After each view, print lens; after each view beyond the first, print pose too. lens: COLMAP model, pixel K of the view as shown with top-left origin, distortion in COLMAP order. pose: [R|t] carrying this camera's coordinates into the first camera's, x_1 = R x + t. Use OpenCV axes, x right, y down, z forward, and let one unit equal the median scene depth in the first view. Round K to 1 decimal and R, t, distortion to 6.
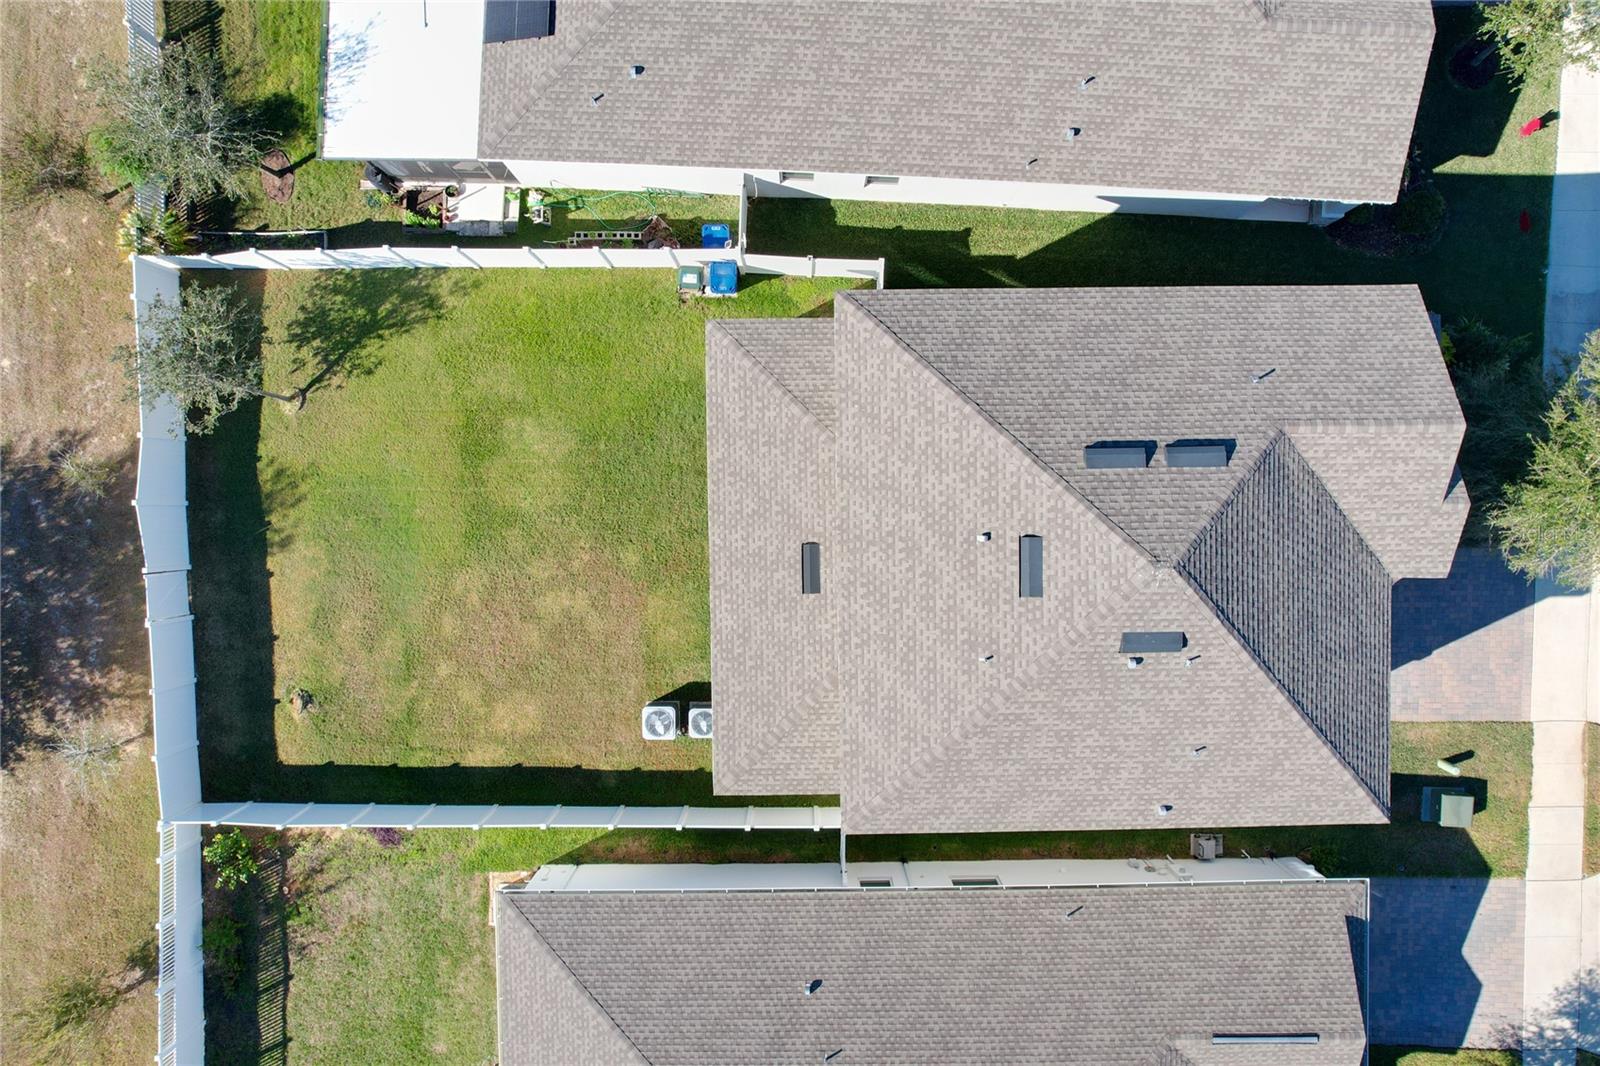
lens RADIAL K [[1029.7, 0, 801.1], [0, 1029.7, 574.6], [0, 0, 1]] dist [-0.046541, 0.041355]
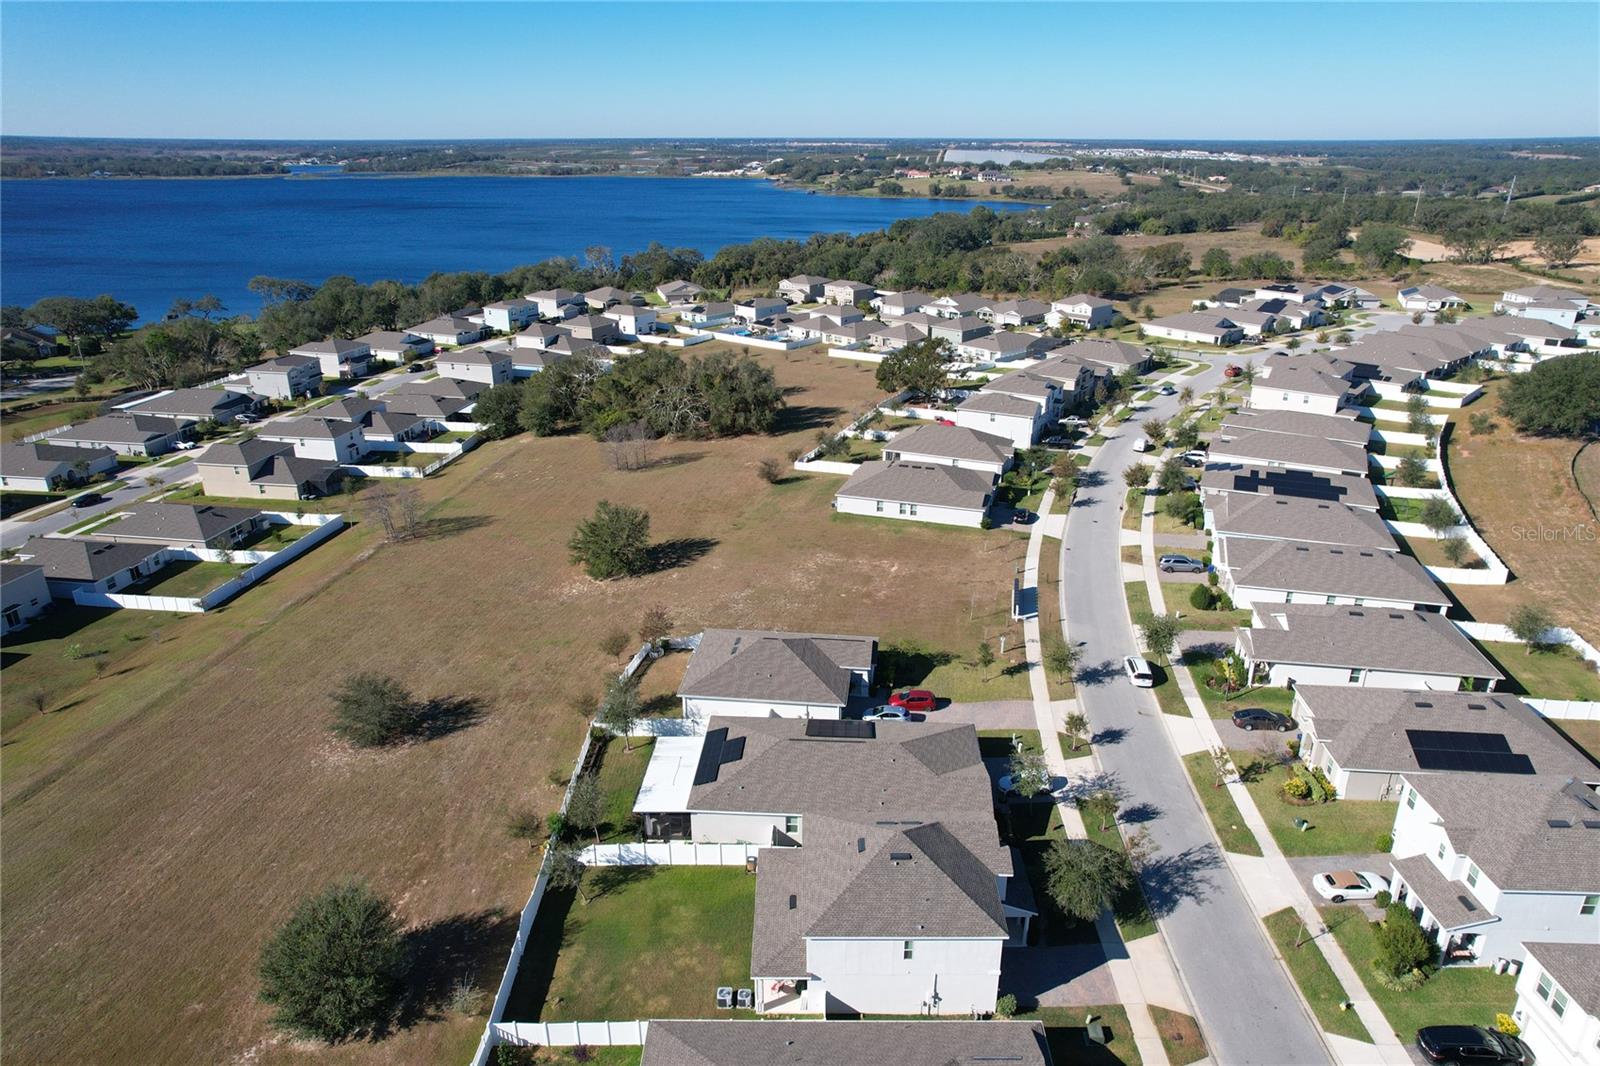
lens RADIAL K [[1029.7, 0, 801.1], [0, 1029.7, 574.6], [0, 0, 1]] dist [-0.046541, 0.041355]
pose [[0.999841, 0.006231, -0.016719, 0.059206], [-0.017827, 0.387528, -0.921685, 1.812789], [0.000736, 0.921837, 0.387578, -0.697780]]
